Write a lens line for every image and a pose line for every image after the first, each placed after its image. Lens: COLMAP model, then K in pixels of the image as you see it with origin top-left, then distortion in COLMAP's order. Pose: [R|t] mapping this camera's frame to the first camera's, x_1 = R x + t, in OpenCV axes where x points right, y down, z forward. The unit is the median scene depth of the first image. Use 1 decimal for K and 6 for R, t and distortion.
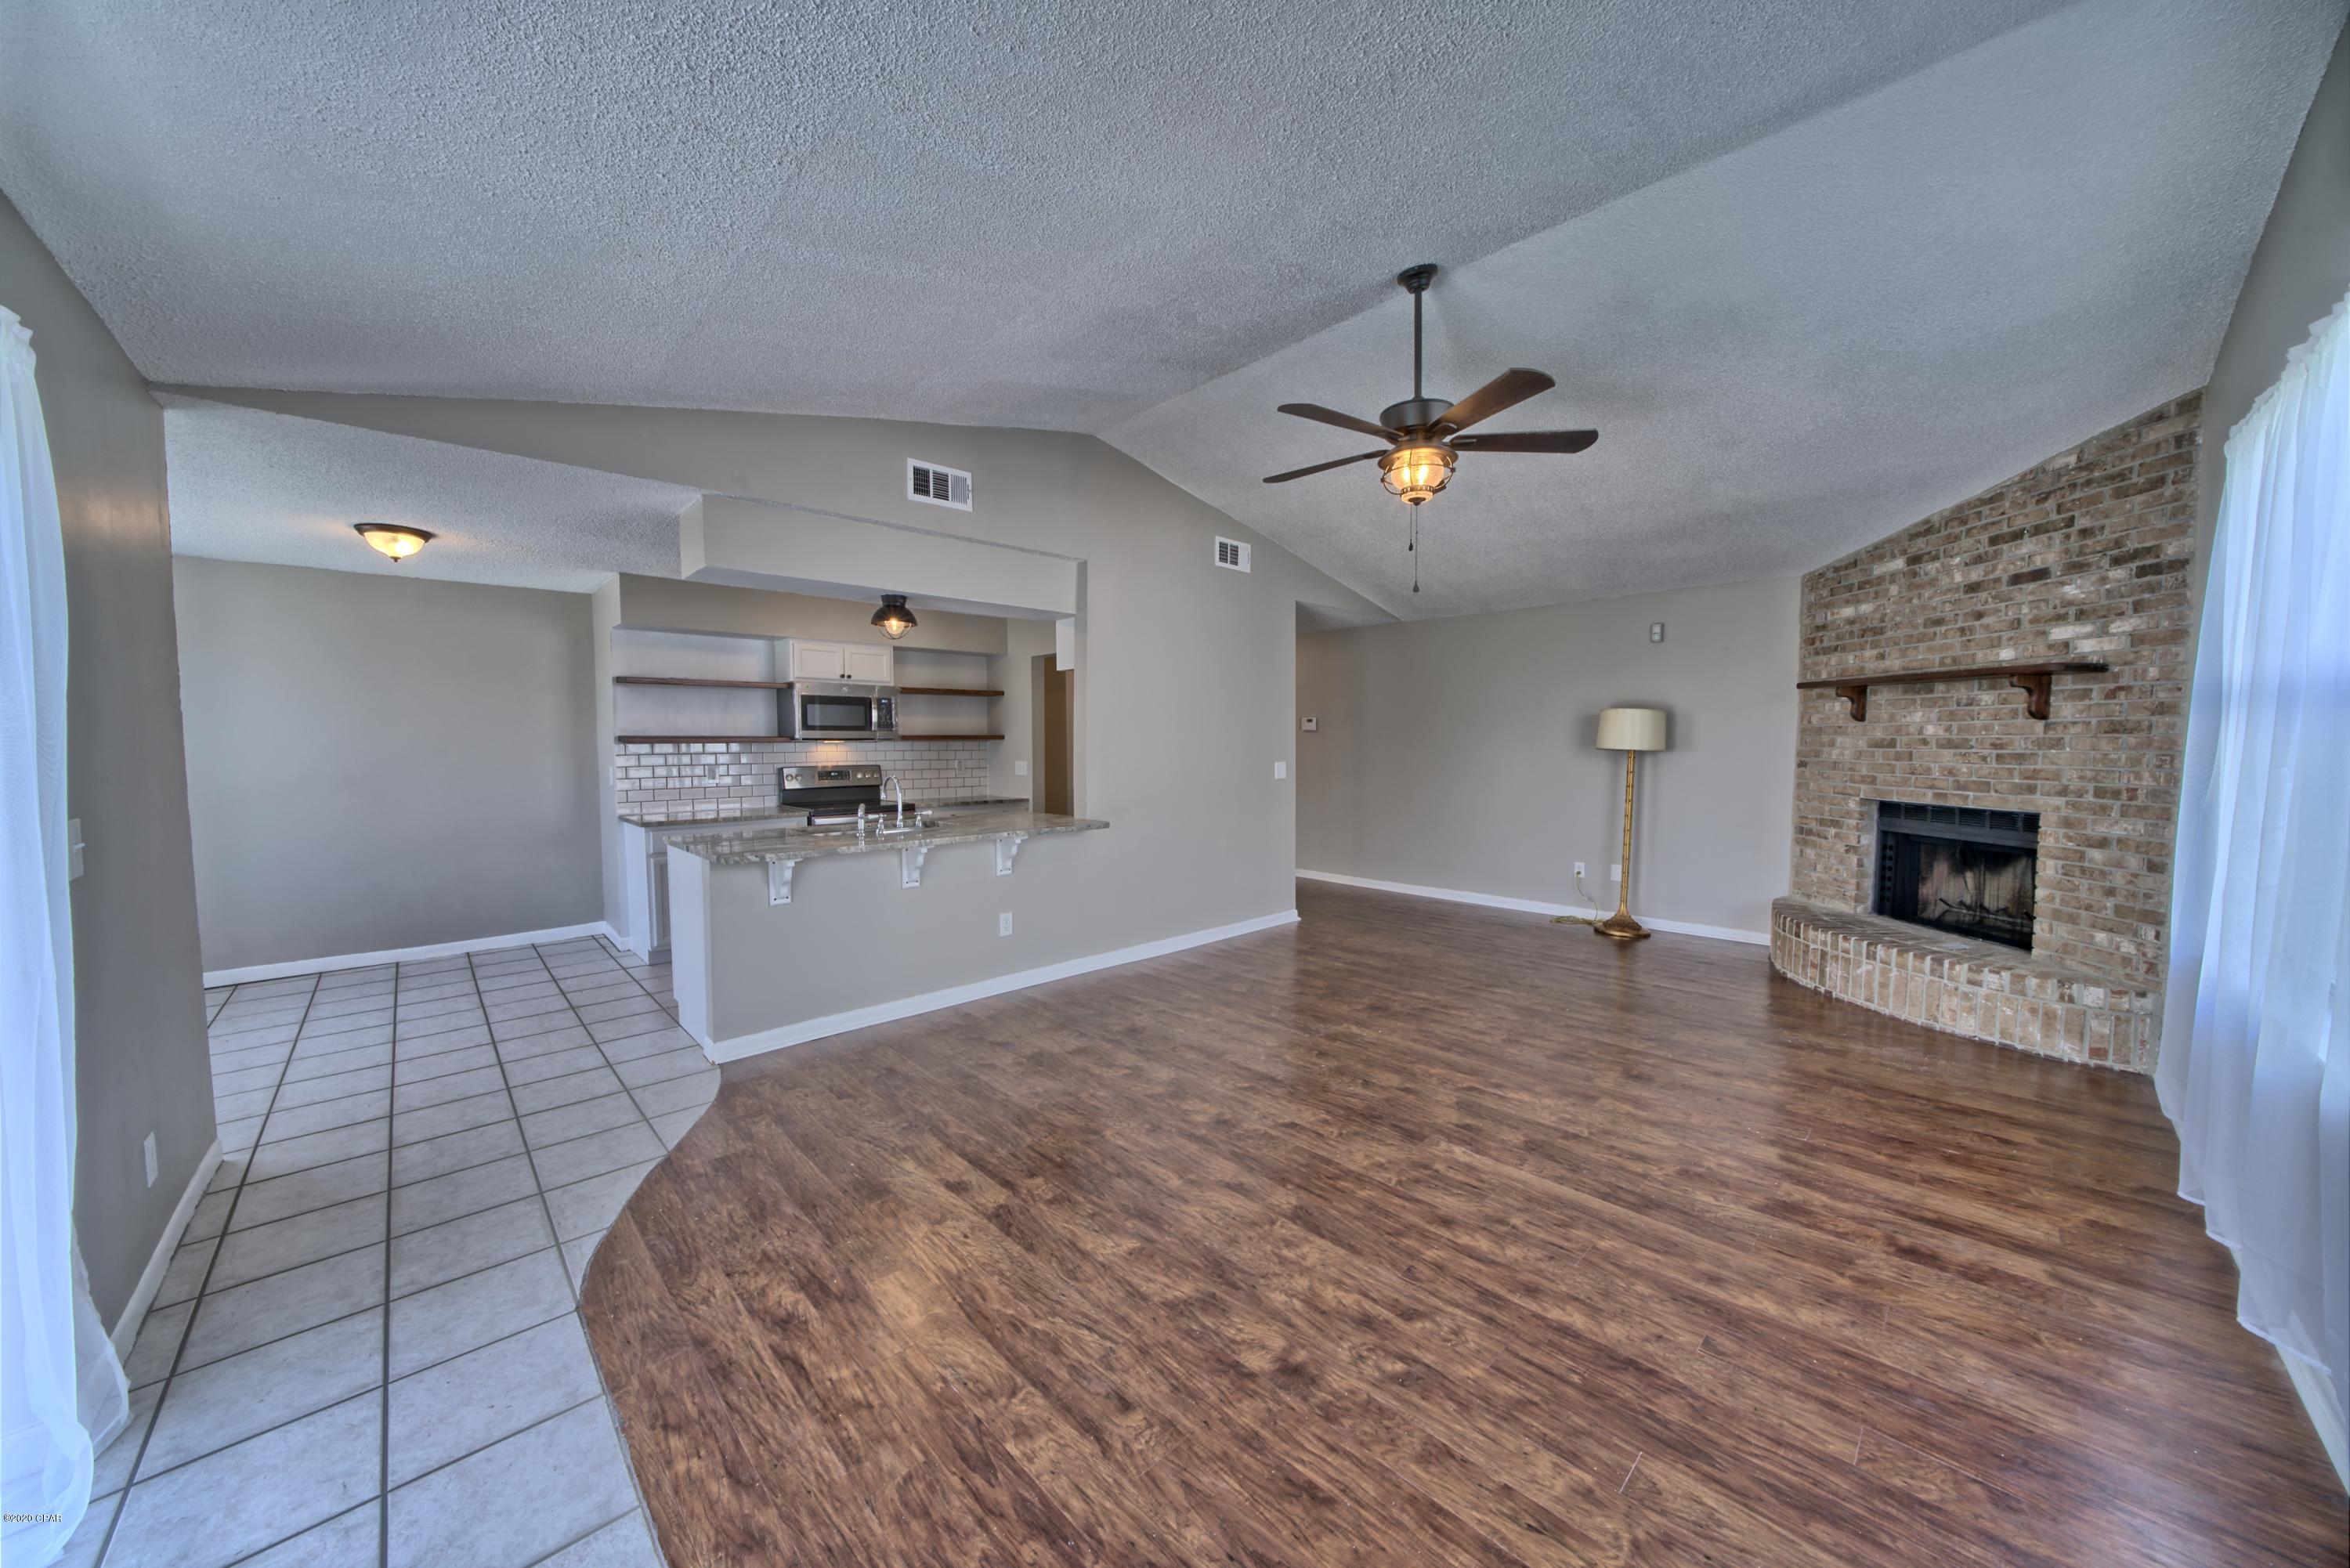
lens RADIAL K [[811.6, 0, 1166.9], [0, 811.6, 783.0], [0, 0, 1]] dist [-0.023189, 0.001694]
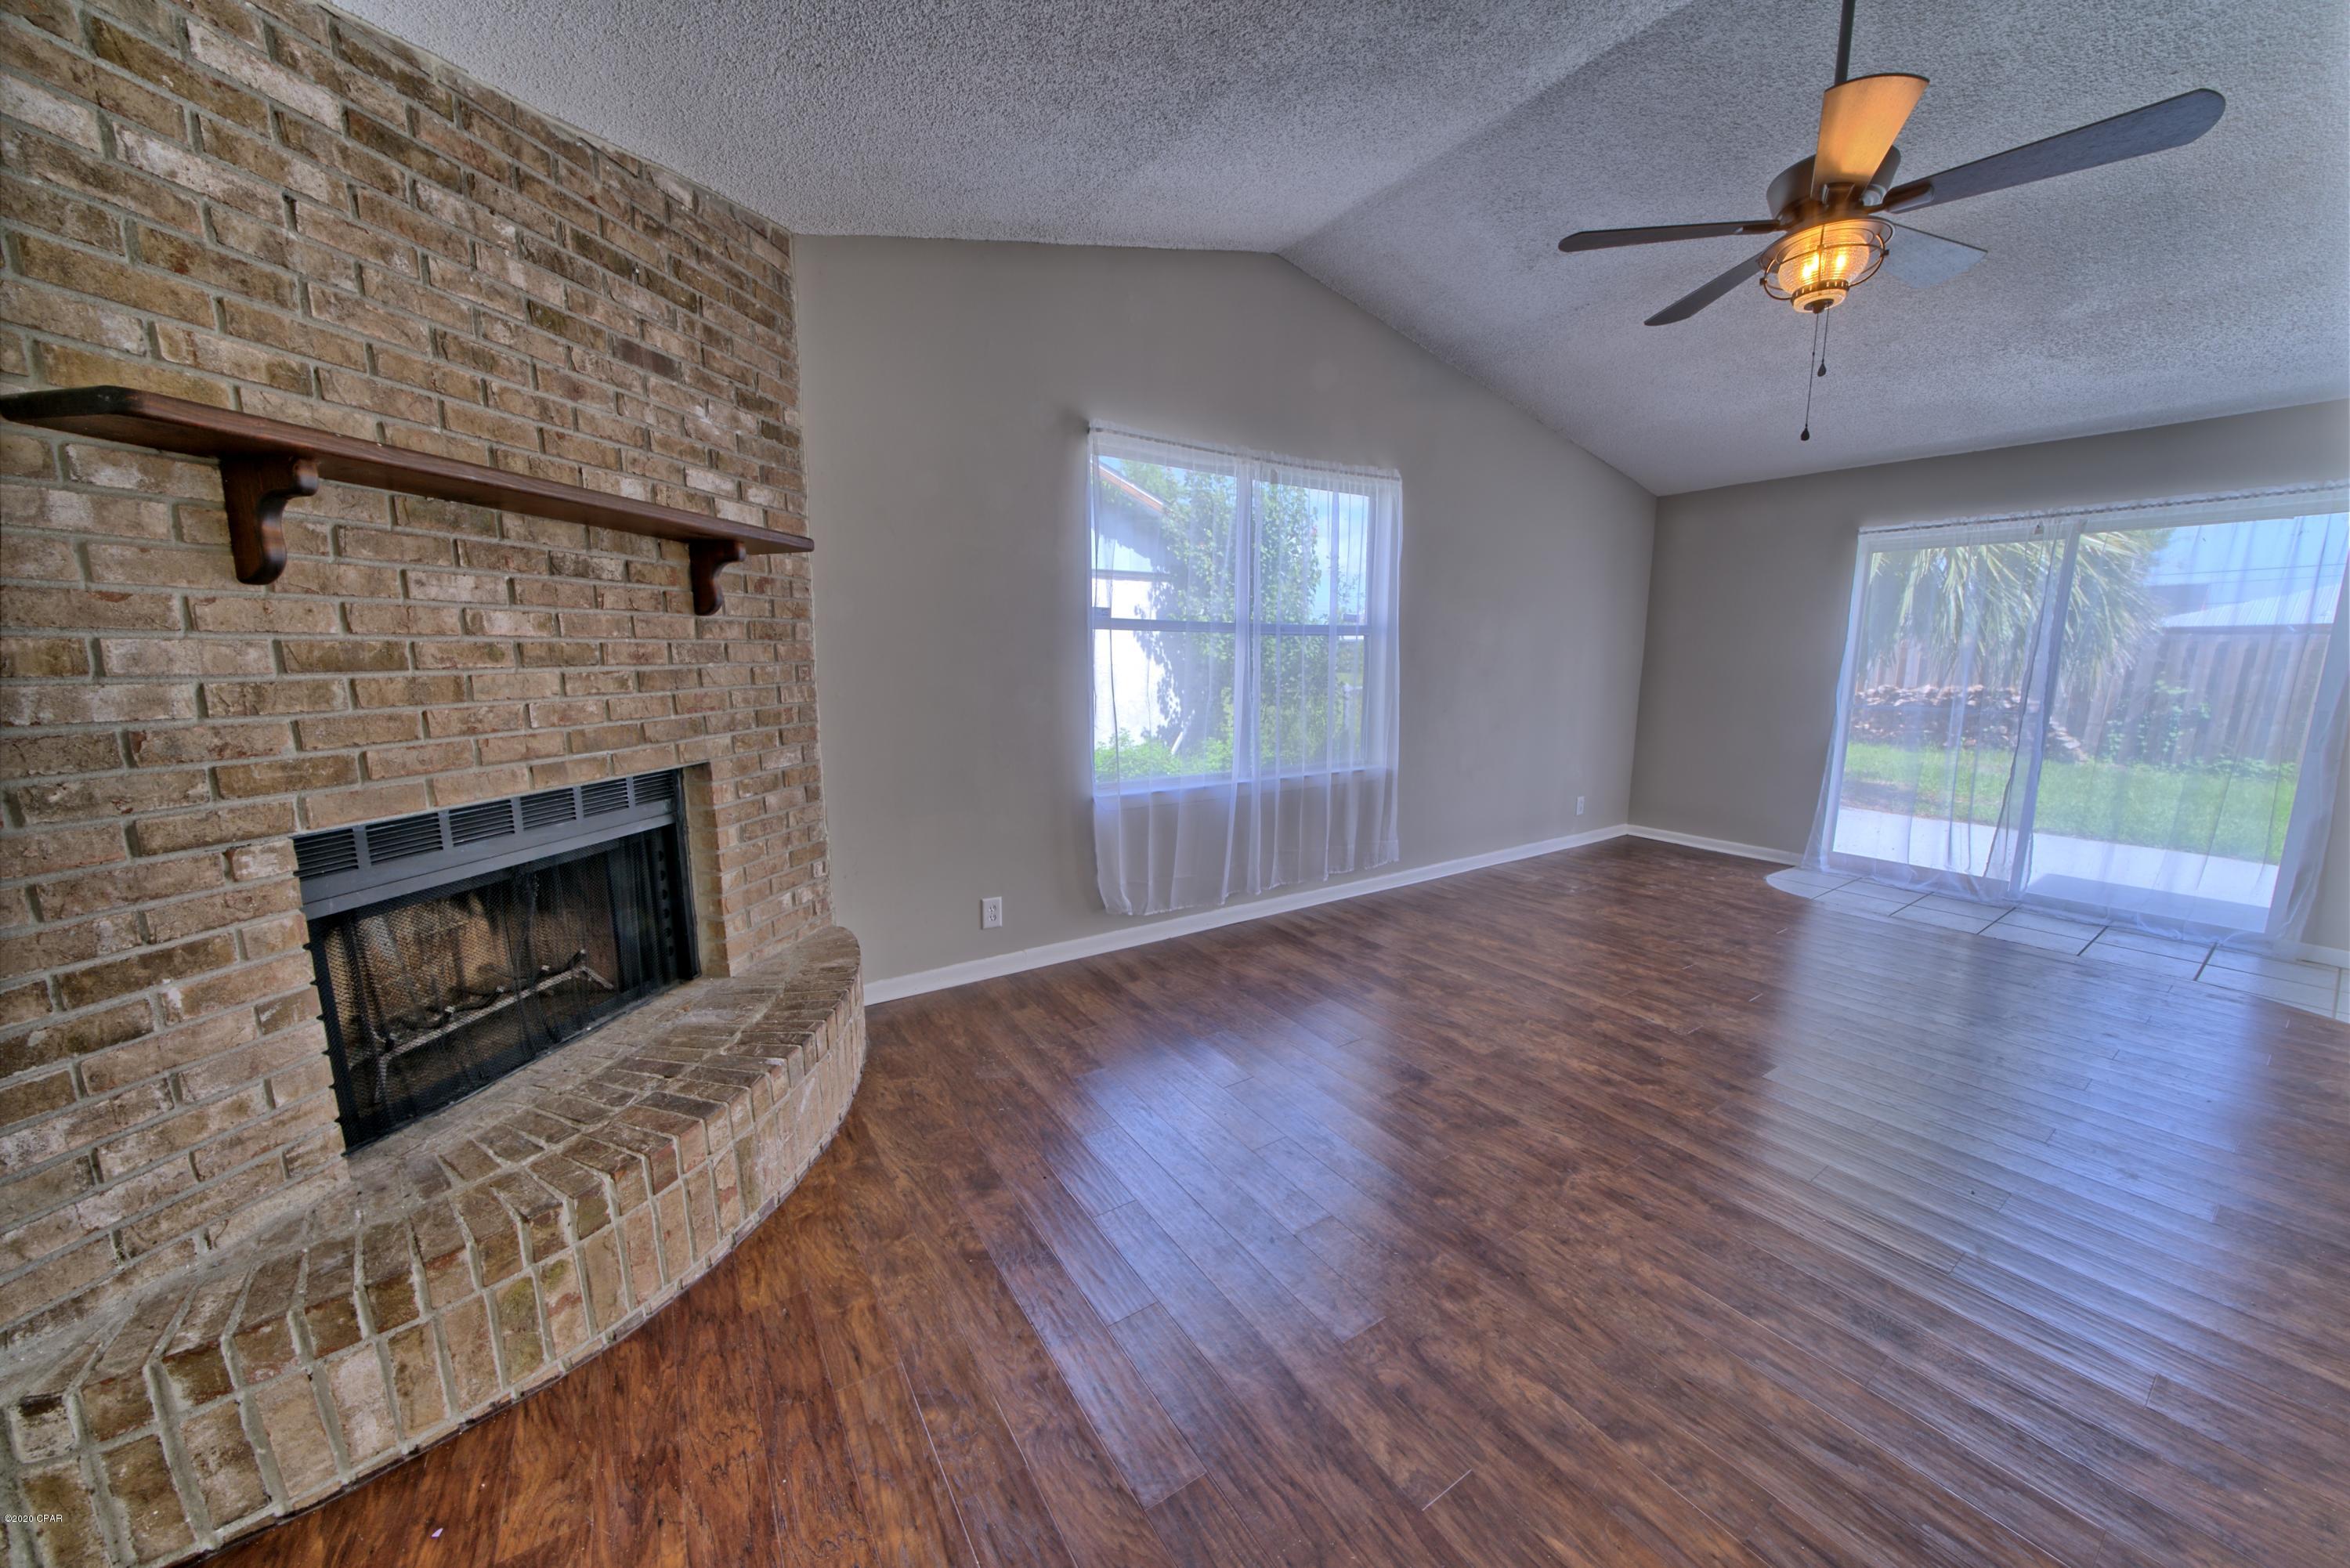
lens RADIAL K [[811.6, 0, 1171.0], [0, 811.6, 785.2], [0, 0, 1]] dist [-0.023189, 0.001694]
pose [[-0.982512, -0.028445, 0.184014, 0.614084], [0.011383, 0.977238, 0.211840, -0.079269], [-0.185851, 0.210230, -0.959824, 1.574496]]
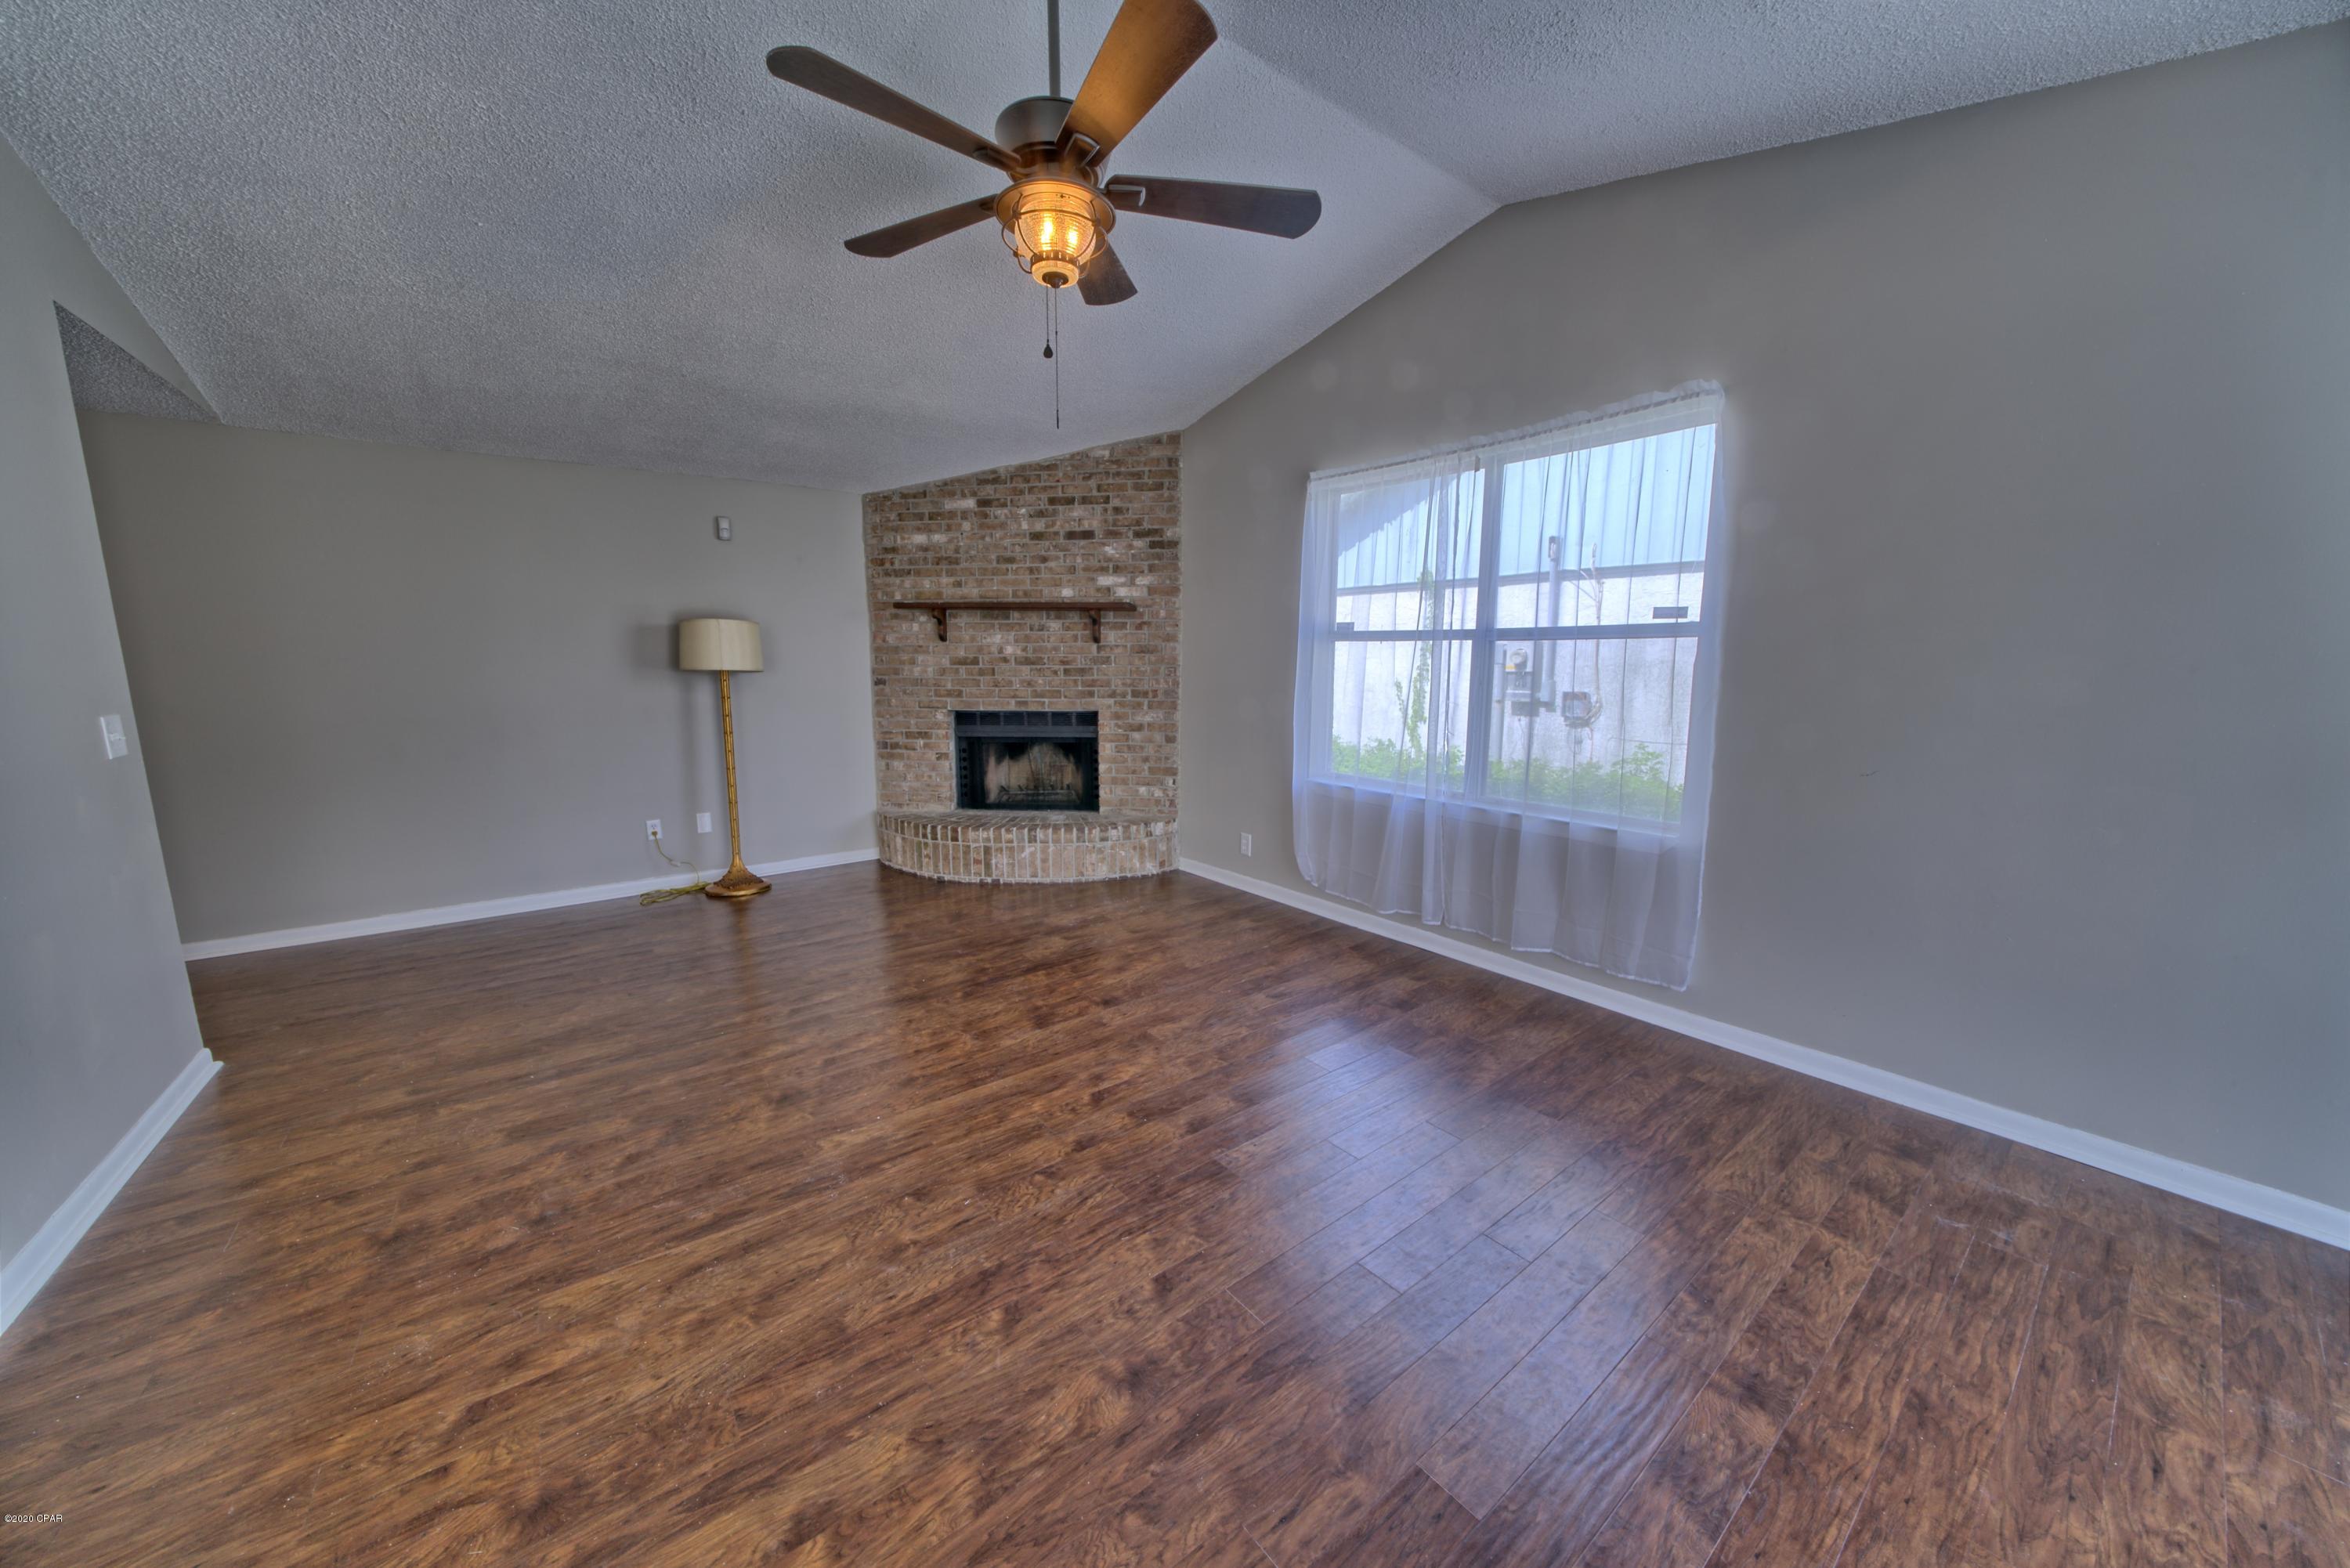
lens RADIAL K [[811.6, 0, 1168.4], [0, 811.6, 786.3], [0, 0, 1]] dist [-0.023189, 0.001694]
pose [[0.106232, -0.152610, 0.982560, -0.312843], [0.051696, 0.987663, 0.147813, -0.035872], [-0.992997, 0.035092, 0.112811, 0.722911]]
